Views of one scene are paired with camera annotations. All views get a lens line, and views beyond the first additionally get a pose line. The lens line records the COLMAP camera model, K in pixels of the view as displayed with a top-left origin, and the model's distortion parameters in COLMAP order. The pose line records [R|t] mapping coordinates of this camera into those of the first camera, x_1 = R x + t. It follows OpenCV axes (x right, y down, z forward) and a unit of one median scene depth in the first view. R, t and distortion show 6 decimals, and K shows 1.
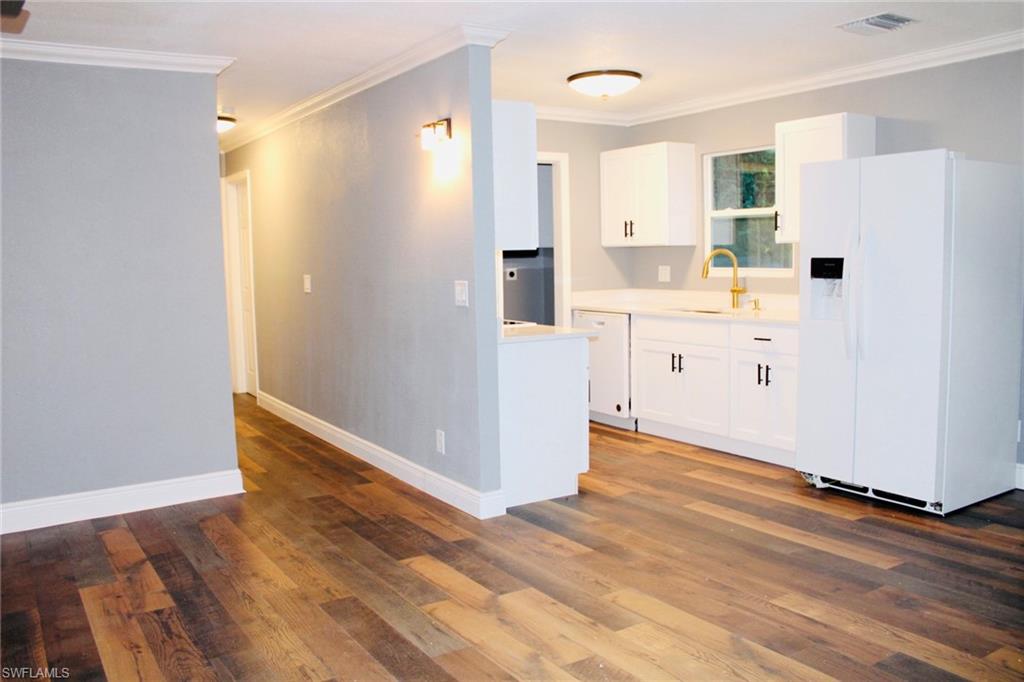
lens RADIAL K [[852.2, 0, 512.0], [0, 852.2, 341.0], [0, 0, 1]] dist [-0.082628, 0.003499]
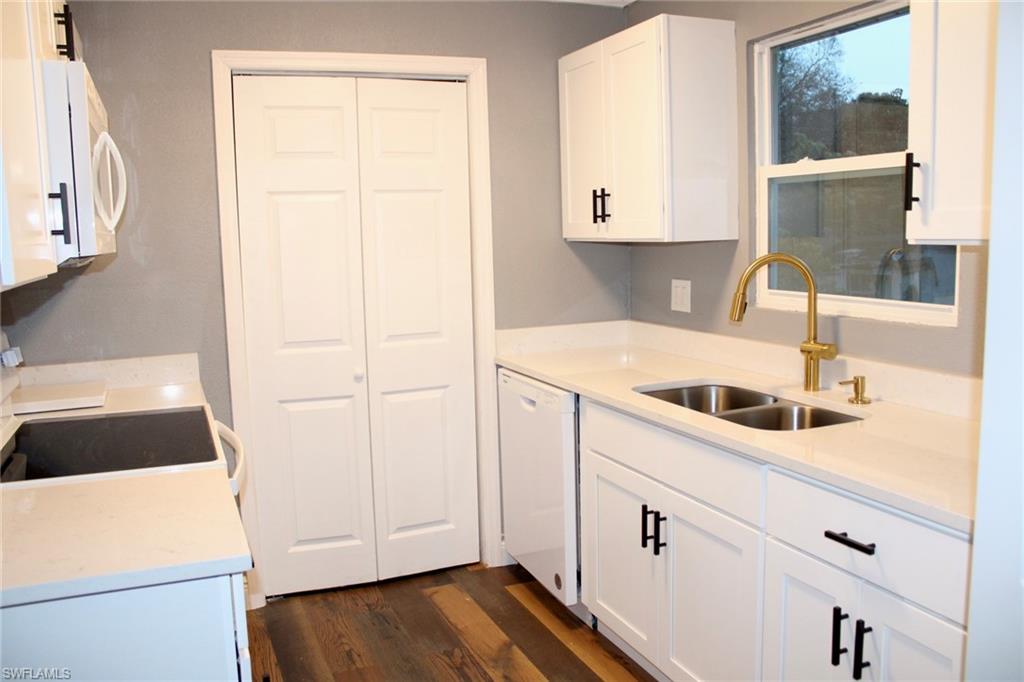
lens RADIAL K [[852.2, 0, 512.0], [0, 852.2, 341.0], [0, 0, 1]] dist [-0.082628, 0.003499]
pose [[0.986211, 0.018924, -0.164409, 0.169532], [-0.013999, 0.999419, 0.031064, -0.068996], [0.164902, -0.028334, 0.985903, 0.510502]]
